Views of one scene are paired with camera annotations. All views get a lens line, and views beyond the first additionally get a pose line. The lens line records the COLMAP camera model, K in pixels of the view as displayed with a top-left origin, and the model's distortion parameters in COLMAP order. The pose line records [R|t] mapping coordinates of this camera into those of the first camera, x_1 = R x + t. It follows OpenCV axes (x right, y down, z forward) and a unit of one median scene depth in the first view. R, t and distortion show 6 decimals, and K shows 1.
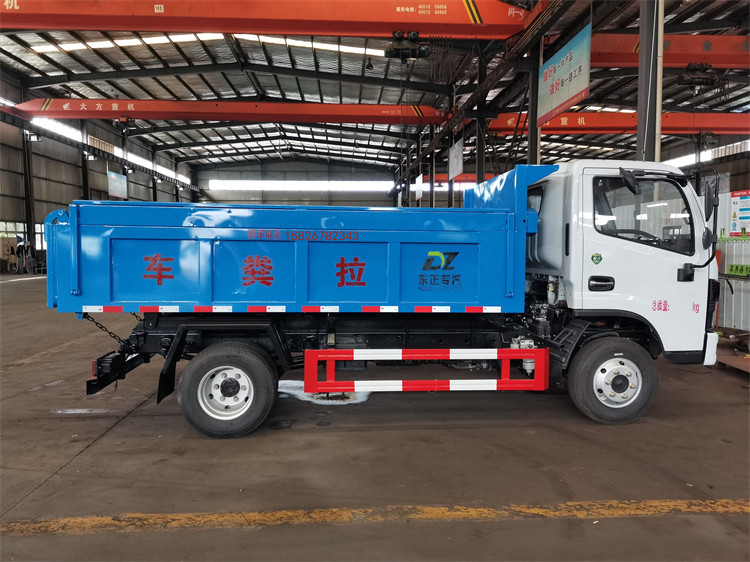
lens RADIAL K [[557.0, 0, 375.0], [0, 557.0, 281.0], [0, 0, 1]] dist [0.082214, -0.085957]
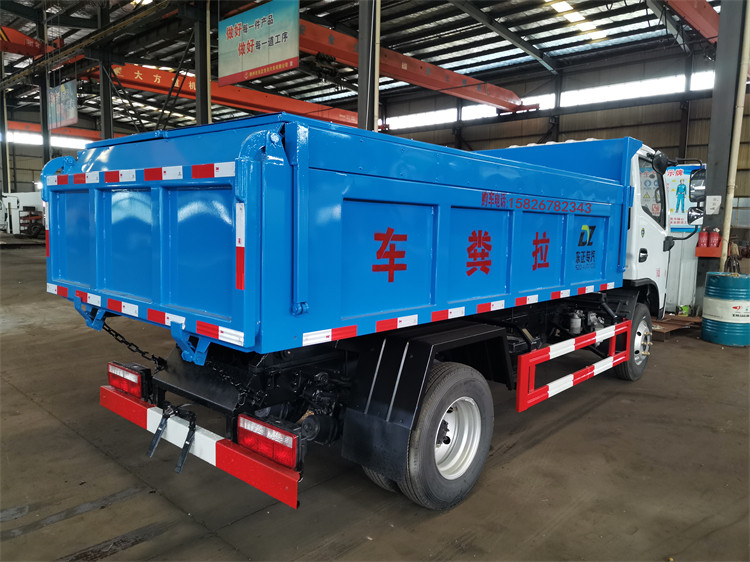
lens RADIAL K [[557.0, 0, 375.0], [0, 557.0, 281.0], [0, 0, 1]] dist [0.082214, -0.085957]
pose [[0.729379, -0.062246, 0.681272, -0.725044], [0.024799, 0.997603, 0.064598, -0.028861], [-0.683660, -0.030222, 0.729174, 0.548179]]
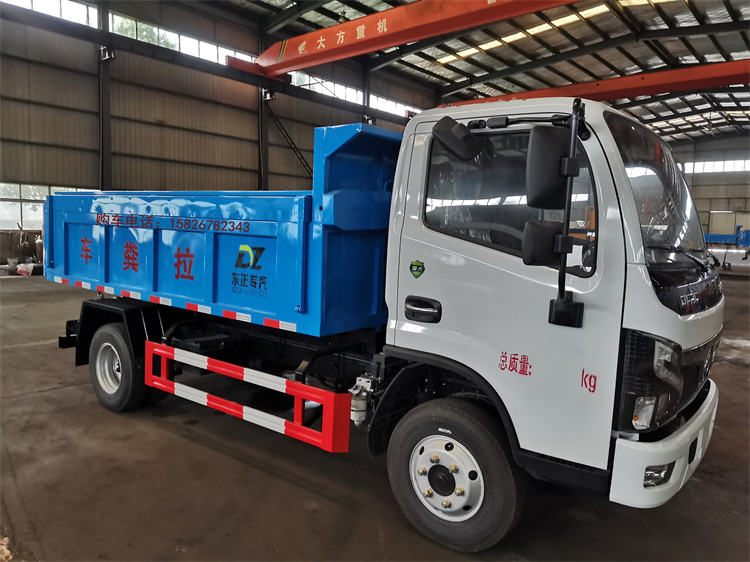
lens RADIAL K [[557.0, 0, 375.0], [0, 557.0, 281.0], [0, 0, 1]] dist [0.082214, -0.085957]
pose [[0.729959, 0.085416, -0.678133, 0.767602], [-0.072993, 0.996229, 0.046911, -0.051083], [0.679583, 0.015256, 0.733440, 0.511881]]
